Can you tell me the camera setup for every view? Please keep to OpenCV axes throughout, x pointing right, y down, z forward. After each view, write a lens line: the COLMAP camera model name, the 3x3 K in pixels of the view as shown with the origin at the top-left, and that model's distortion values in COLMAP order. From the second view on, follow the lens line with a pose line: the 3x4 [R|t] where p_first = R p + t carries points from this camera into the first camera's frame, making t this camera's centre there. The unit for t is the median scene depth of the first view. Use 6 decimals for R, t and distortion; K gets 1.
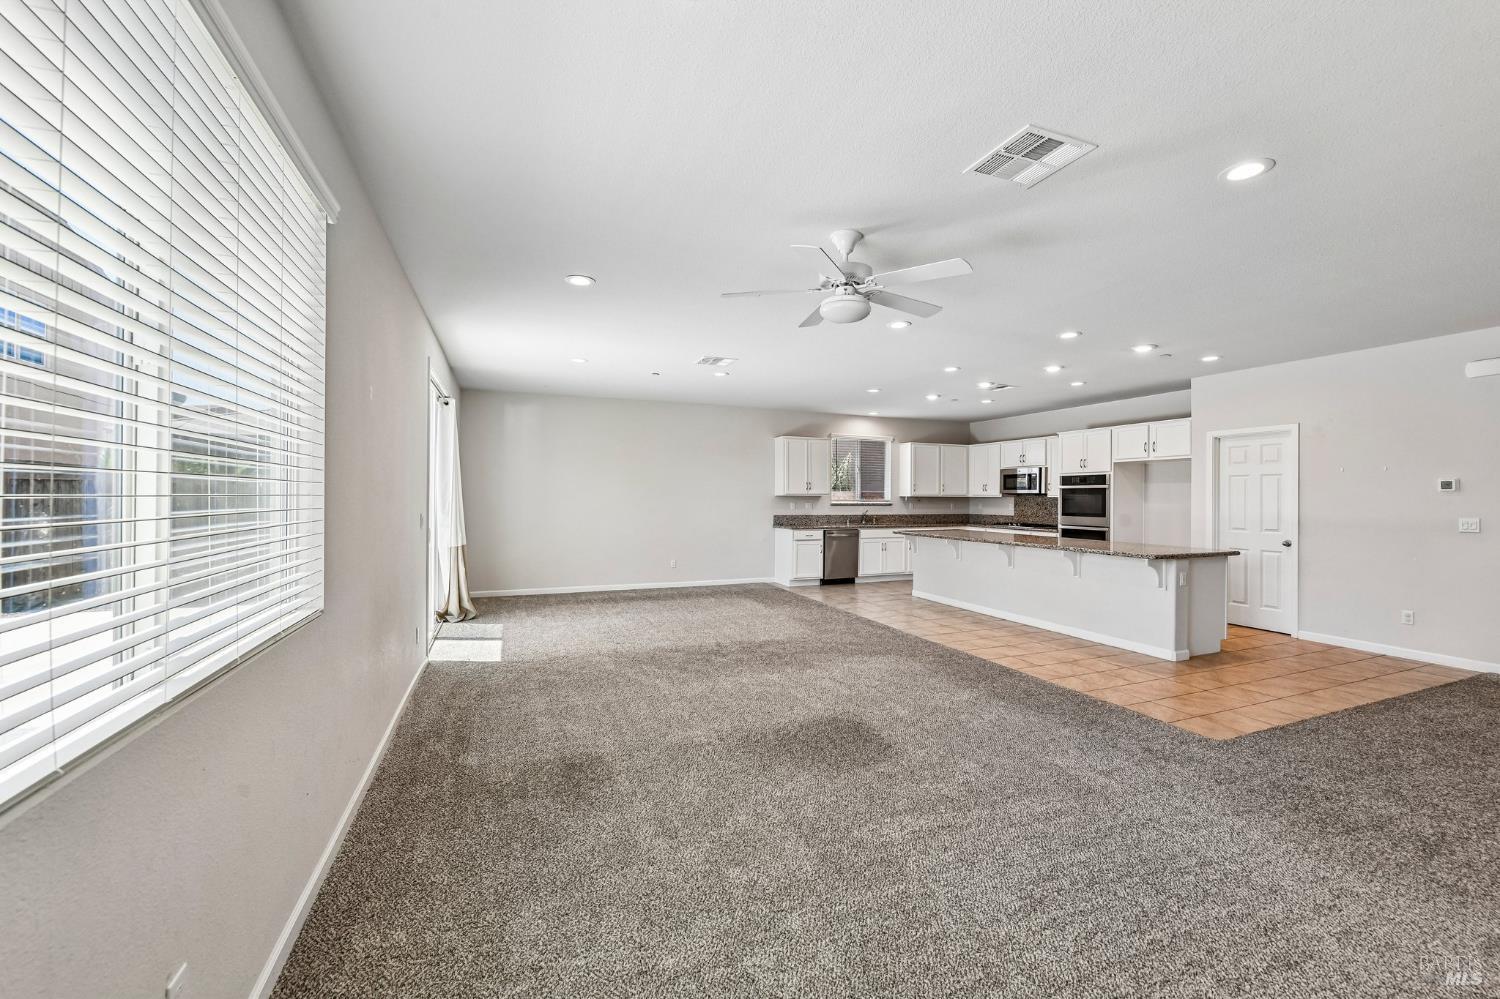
lens RADIAL K [[598.3, 0, 757.1], [0, 598.3, 496.0], [0, 0, 1]] dist [-0.006711, -0.000827]
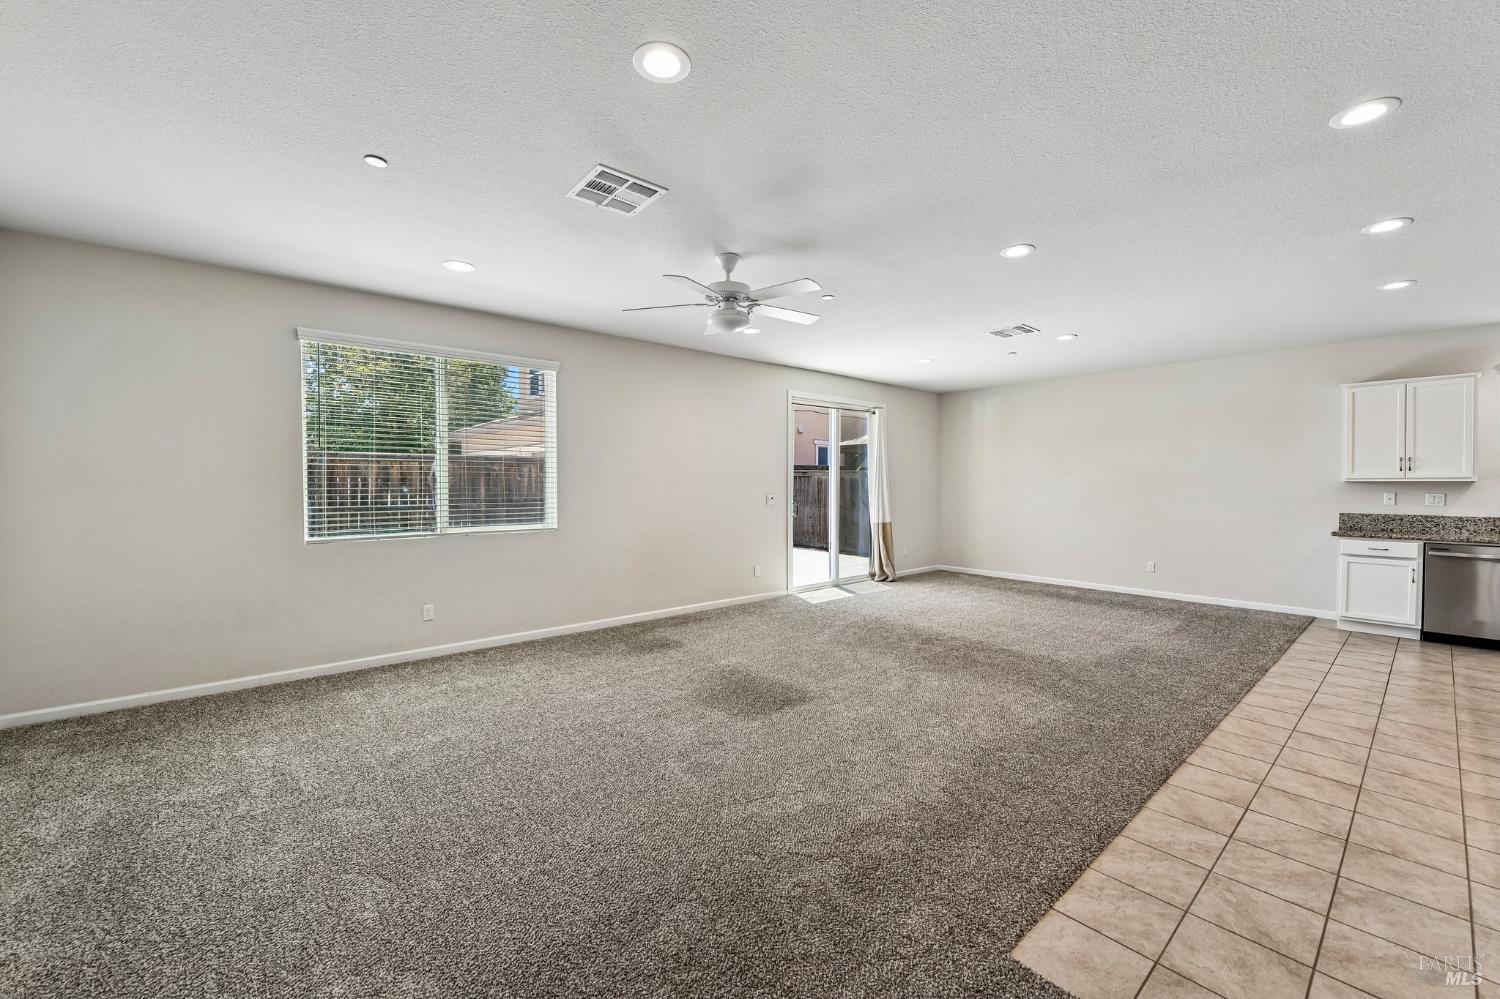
lens RADIAL K [[598.3, 0, 752.1], [0, 598.3, 490.3], [0, 0, 1]] dist [-0.006711, -0.000827]
pose [[0.314040, 0.007189, -0.949383, 0.492595], [0.000454, 0.999970, 0.007722, 0.004280], [0.949410, -0.002856, 0.314027, 0.261410]]
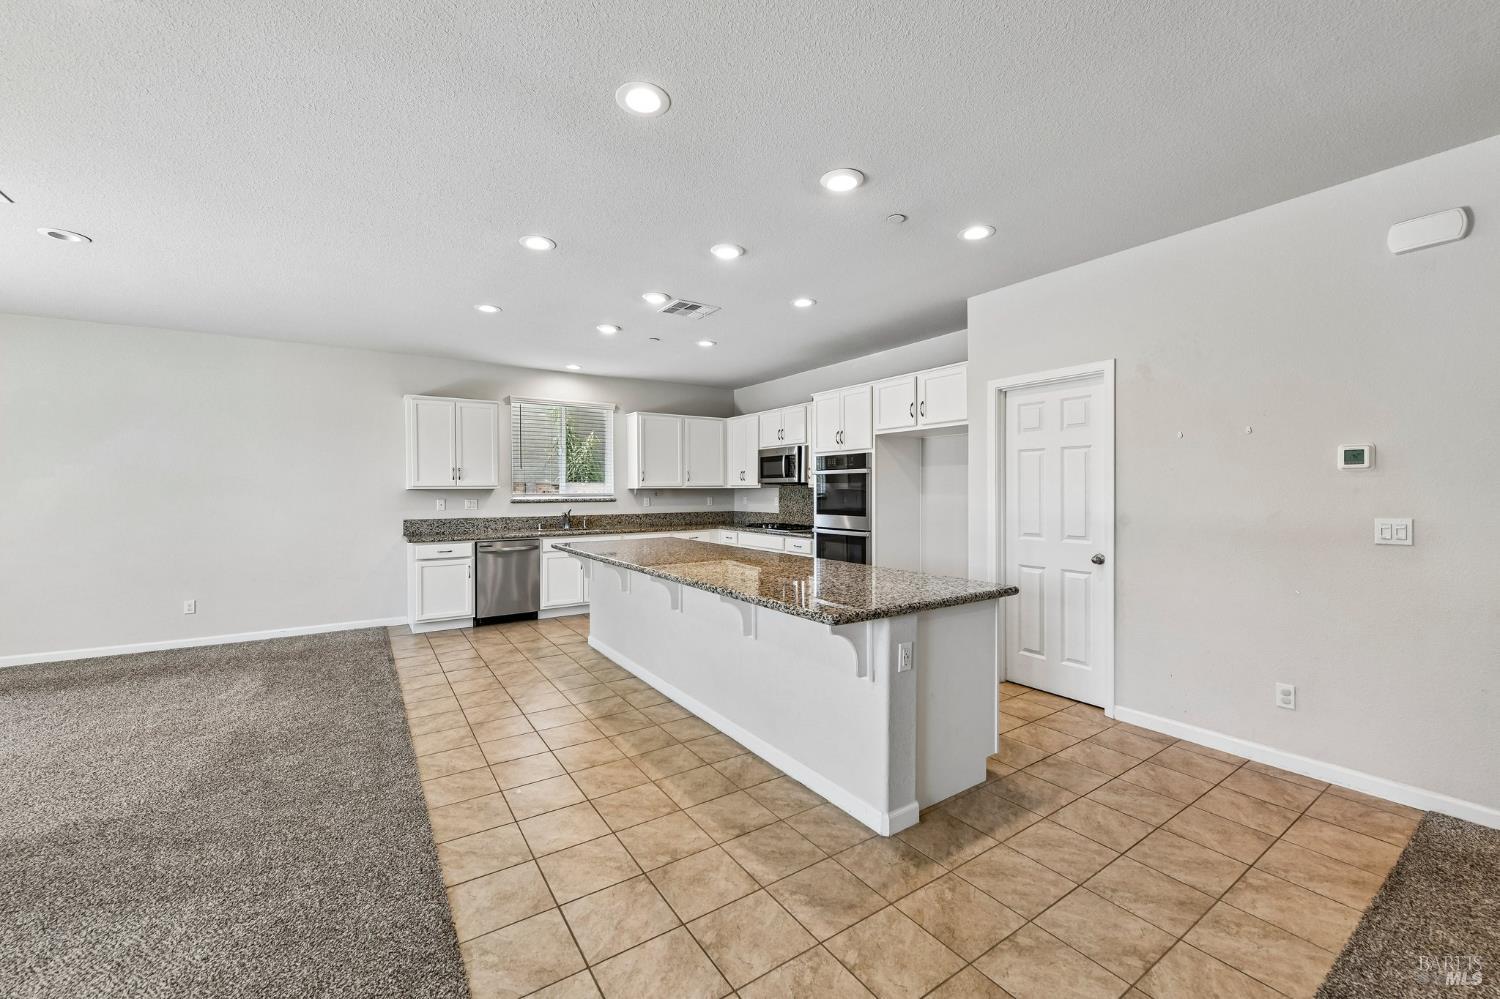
lens RADIAL K [[598.3, 0, 758.4], [0, 598.3, 494.9], [0, 0, 1]] dist [-0.006711, -0.000827]
pose [[0.979580, -0.011157, 0.200743, 0.316333], [0.009348, 0.999907, 0.009958, 0.003424], [-0.200835, -0.007878, 0.979593, 0.348843]]
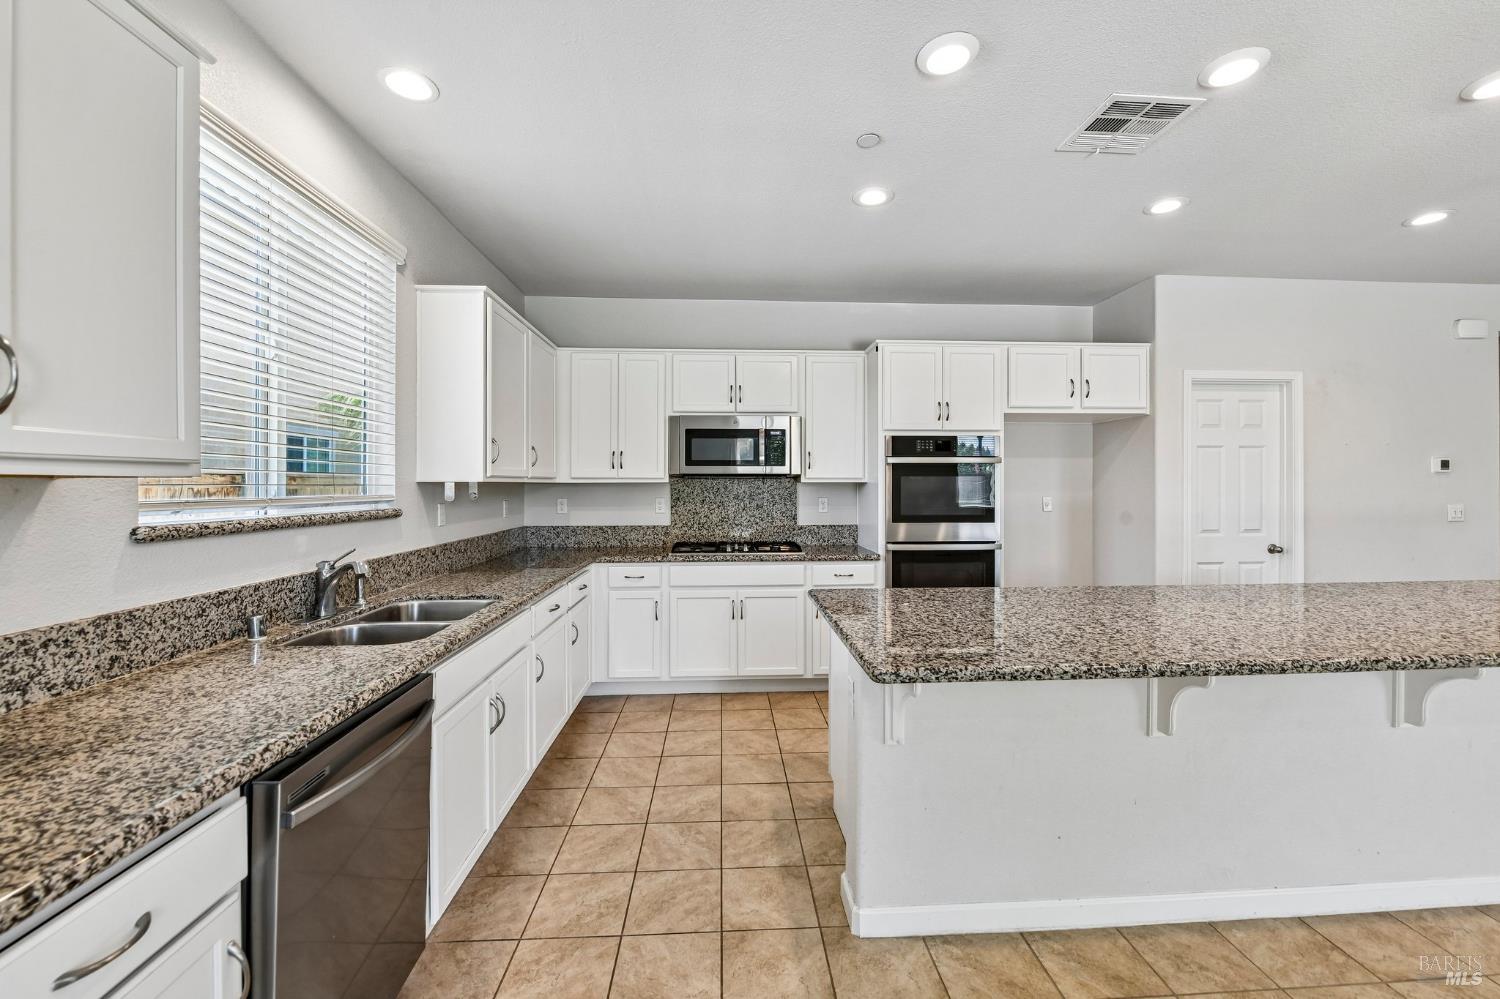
lens RADIAL K [[598.3, 0, 756.7], [0, 598.3, 484.3], [0, 0, 1]] dist [-0.006711, -0.000827]
pose [[0.329416, -0.004610, 0.944174, 0.044617], [0.002962, 0.999988, 0.003849, 0.001709], [-0.944180, 0.001529, 0.329426, 0.981936]]
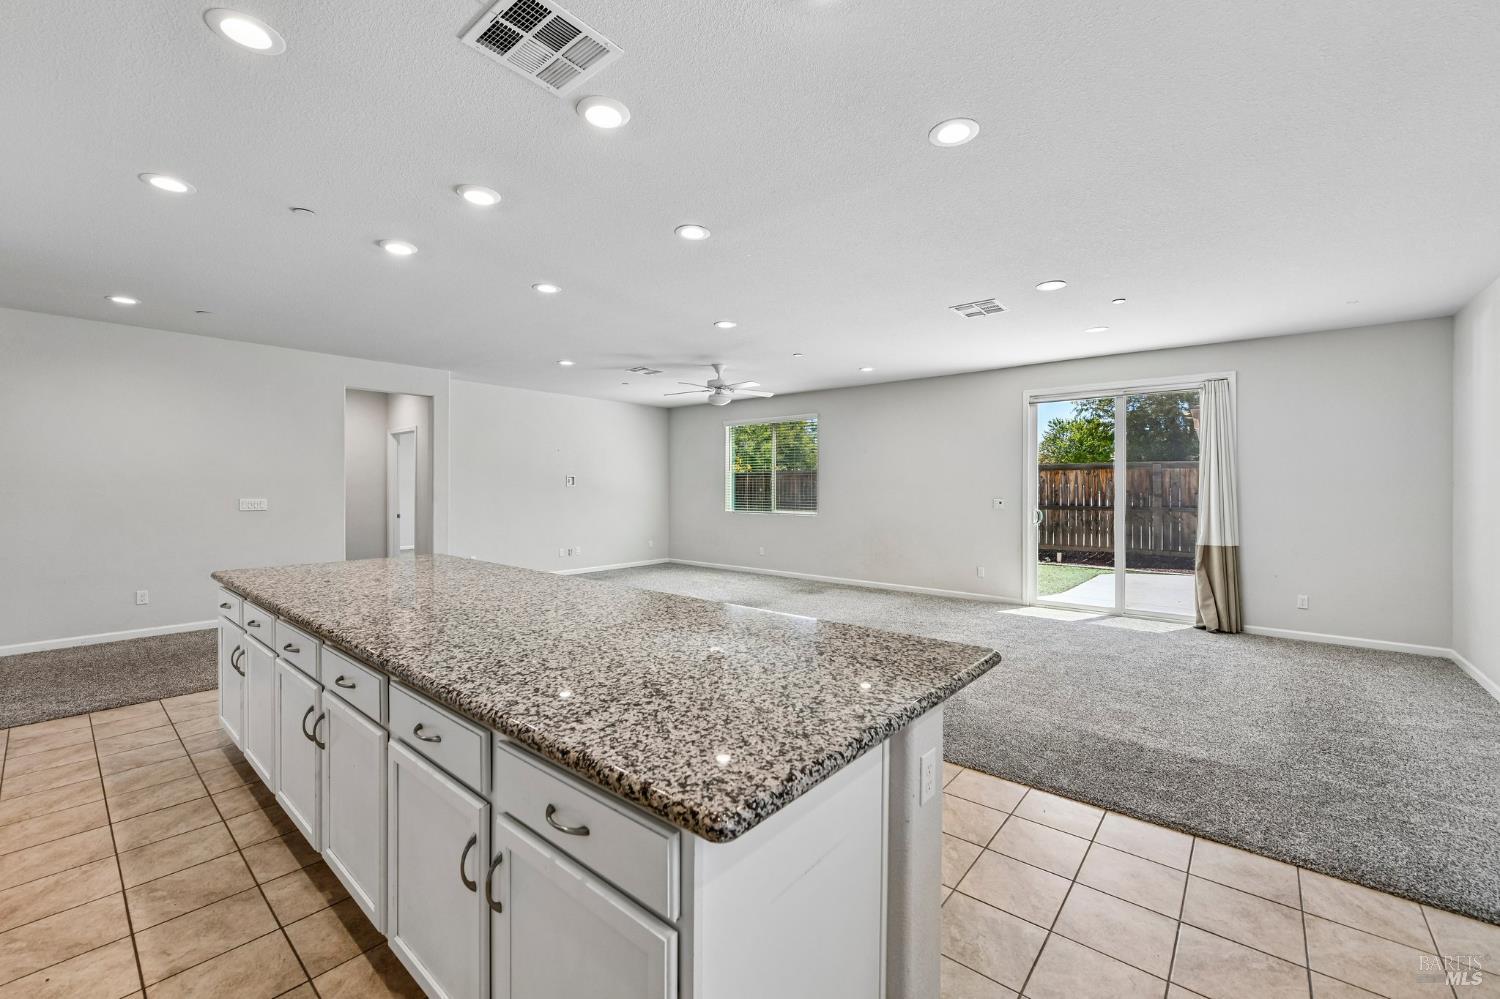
lens RADIAL K [[598.3, 0, 755.1], [0, 598.3, 487.9], [0, 0, 1]] dist [-0.006711, -0.000827]
pose [[-0.885704, -0.007170, -0.464195, 0.399863], [-0.006945, 0.999973, -0.002194, 0.004747], [0.464198, 0.001281, -0.885730, 1.151706]]
